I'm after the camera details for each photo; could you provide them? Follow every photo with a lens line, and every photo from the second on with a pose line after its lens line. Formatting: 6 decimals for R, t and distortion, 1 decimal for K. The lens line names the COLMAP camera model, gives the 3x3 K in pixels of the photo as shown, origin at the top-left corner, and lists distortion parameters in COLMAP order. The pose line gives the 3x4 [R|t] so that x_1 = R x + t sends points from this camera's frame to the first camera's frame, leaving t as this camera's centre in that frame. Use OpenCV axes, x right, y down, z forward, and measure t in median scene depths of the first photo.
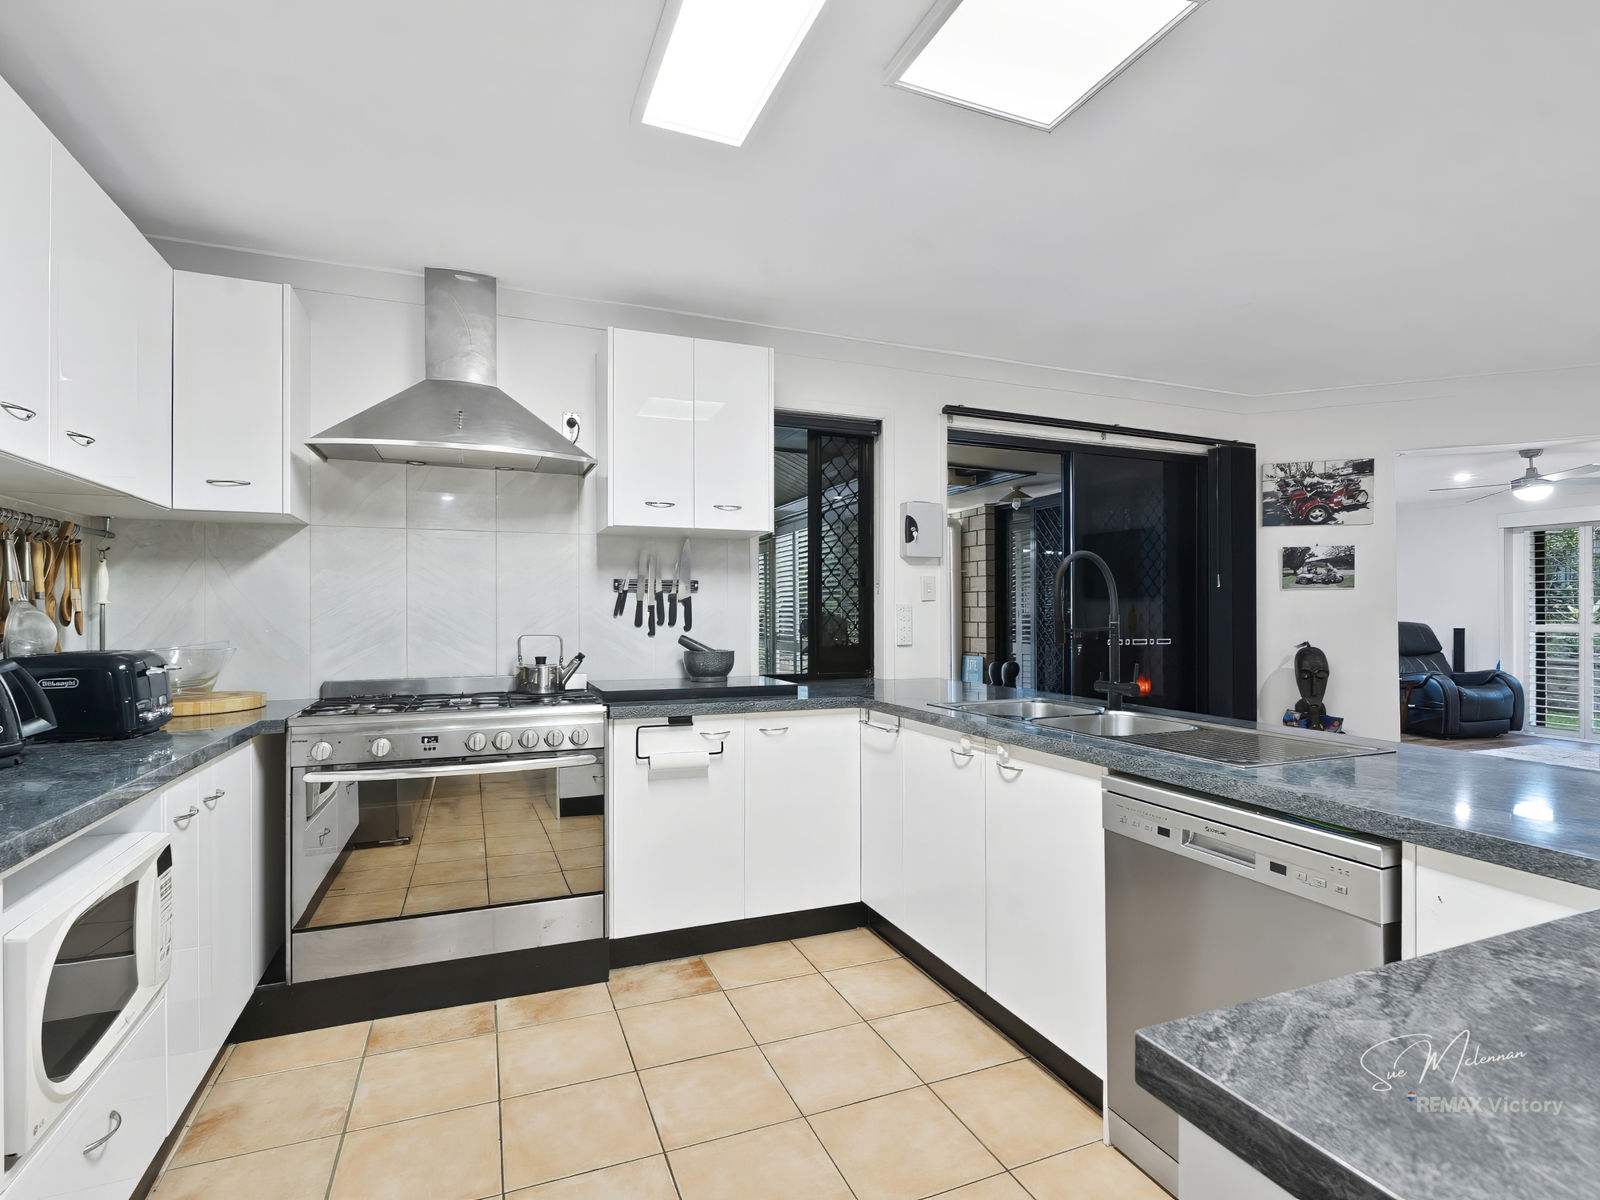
lens RADIAL K [[796.1, 0, 805.4], [0, 796.1, 607.5], [0, 0, 1]] dist [0.000554, -0.001746]
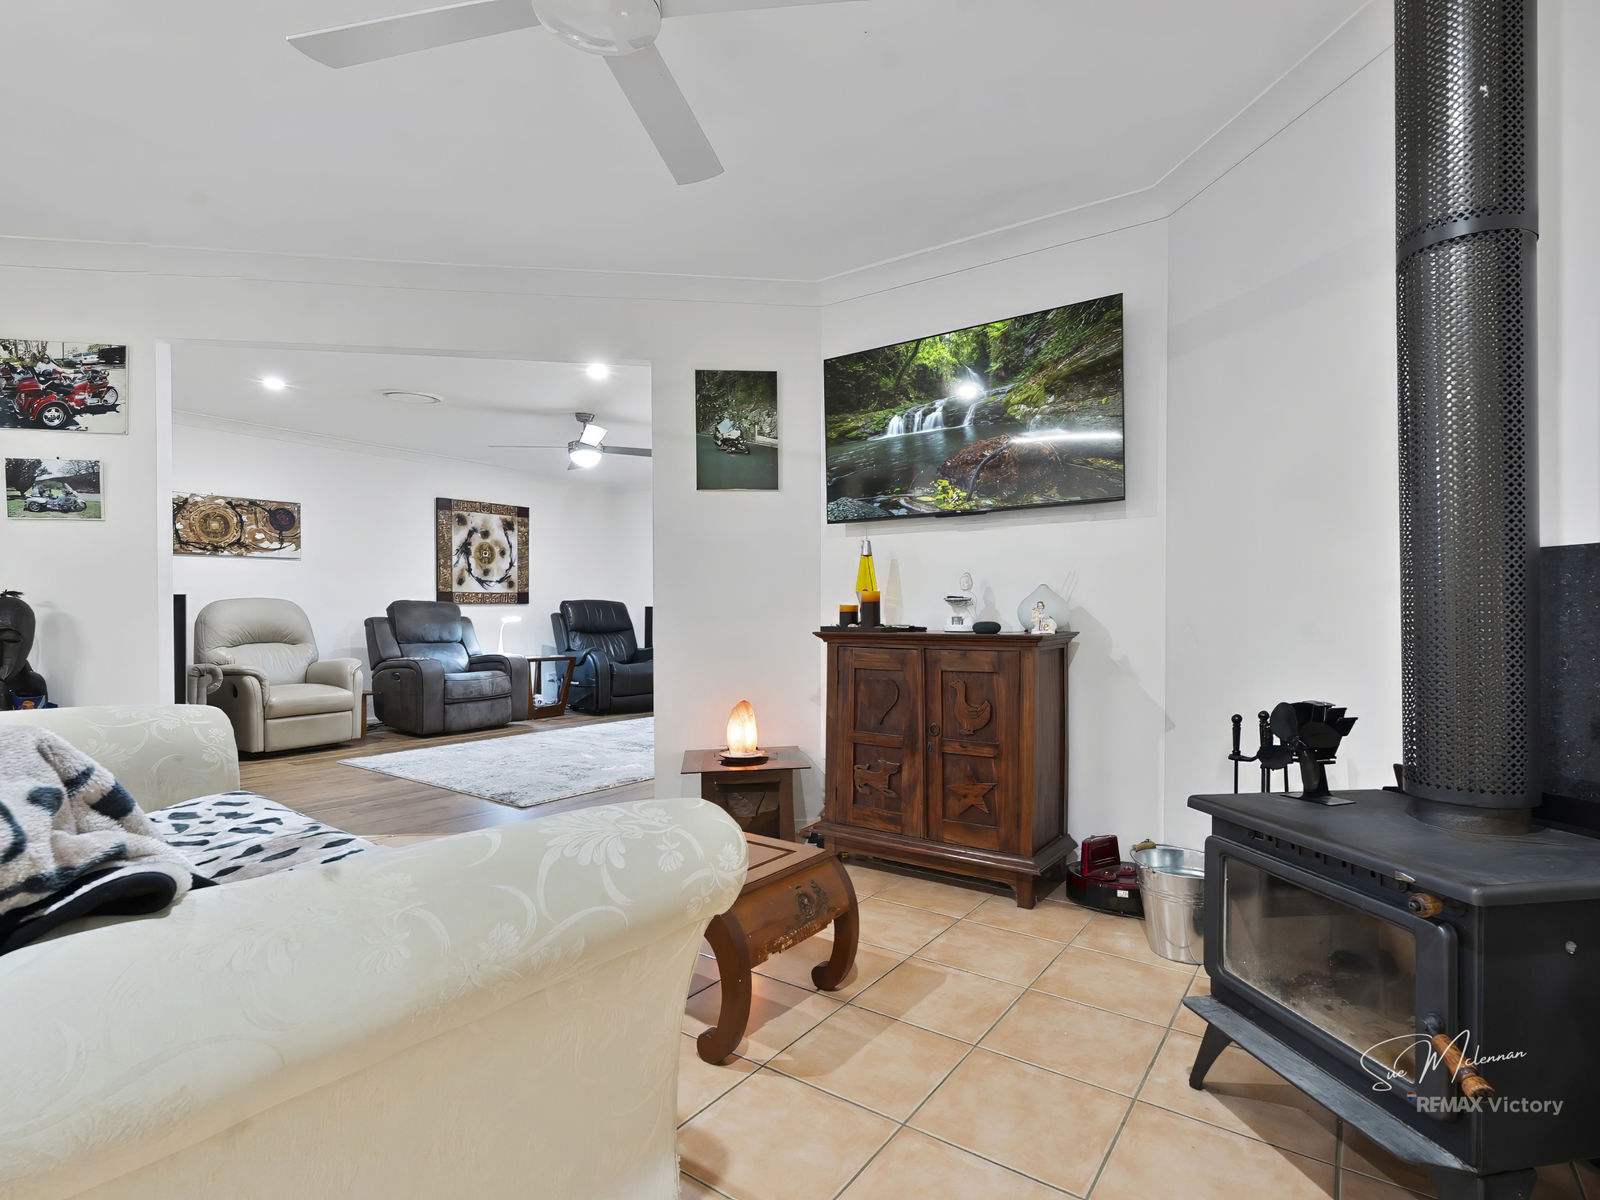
lens RADIAL K [[796.1, 0, 806.9], [0, 796.1, 615.0], [0, 0, 1]] dist [0.000554, -0.001746]
pose [[0.849387, 0.001310, 0.527769, 0.867166], [-0.005259, 0.999968, 0.005982, 0.057176], [-0.527745, -0.007856, 0.849367, 0.029941]]
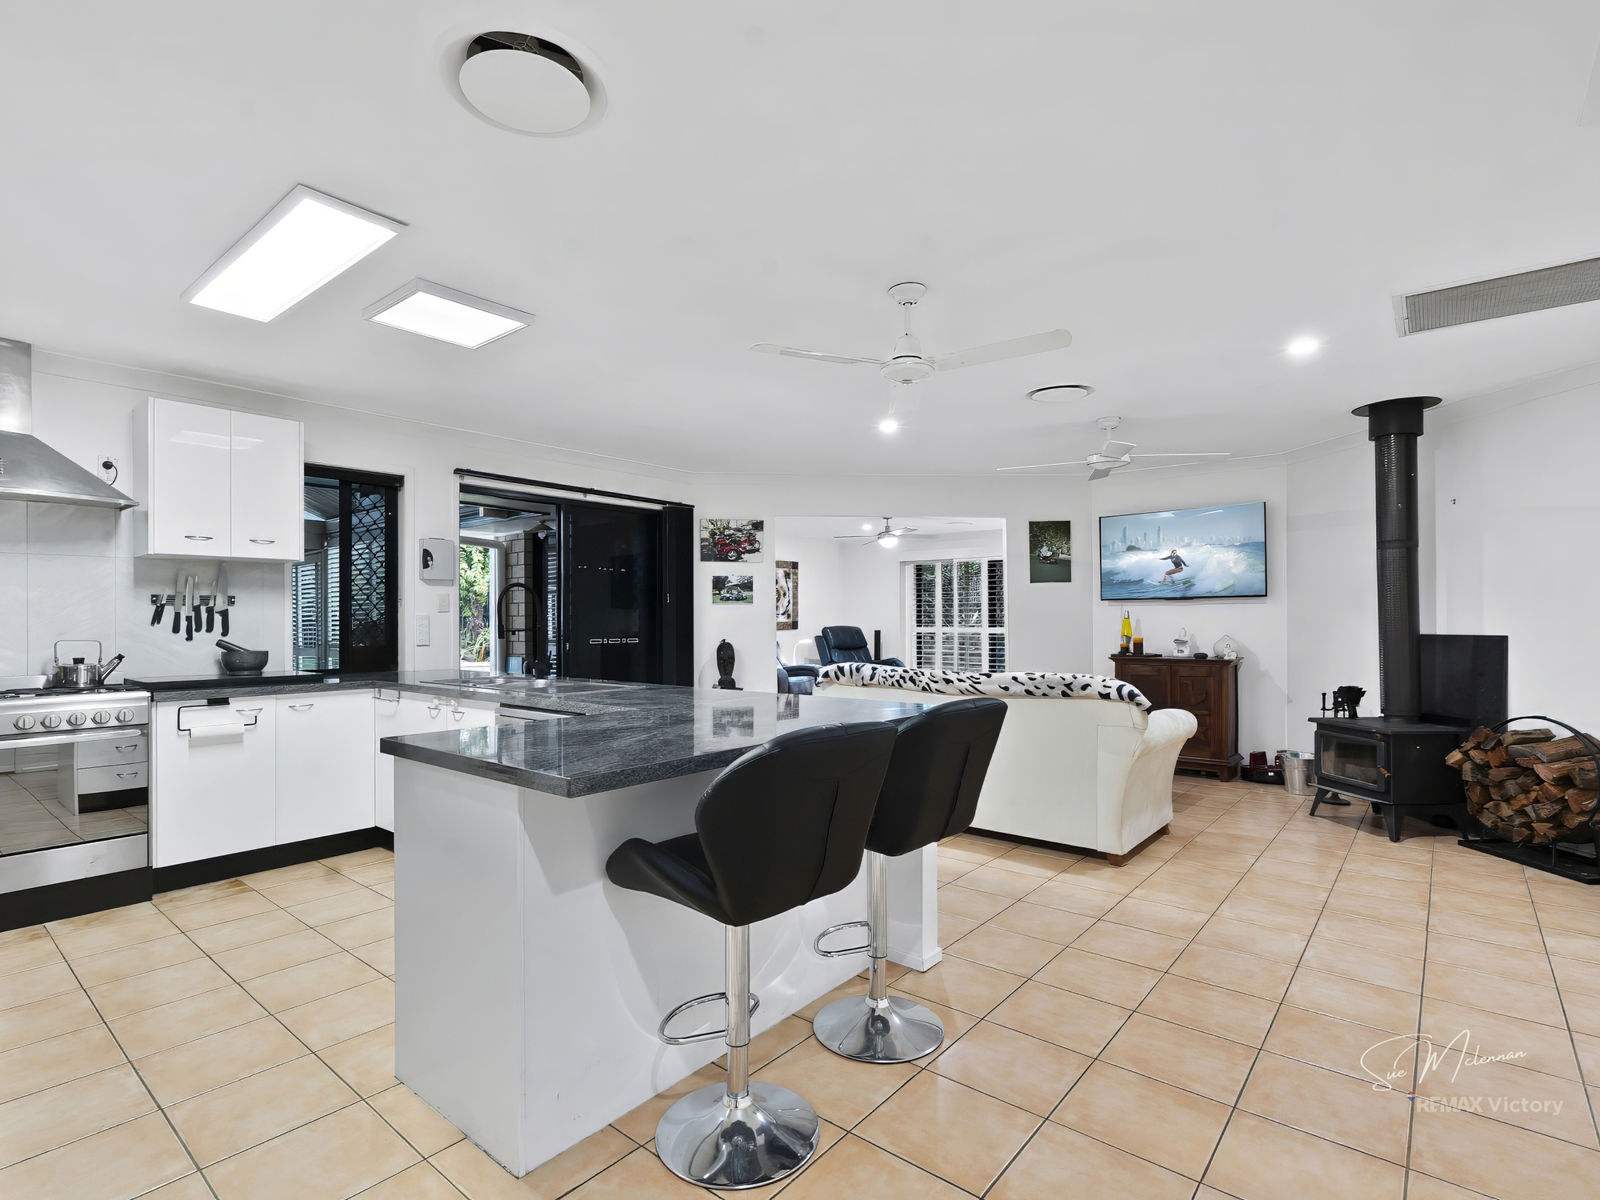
lens RADIAL K [[796.1, 0, 800.4], [0, 796.1, 613.6], [0, 0, 1]] dist [0.000554, -0.001746]
pose [[0.886658, -0.000242, 0.462425, 0.059530], [0.001430, 0.999997, -0.002218, -0.001574], [-0.462423, 0.002628, 0.886655, -0.413815]]
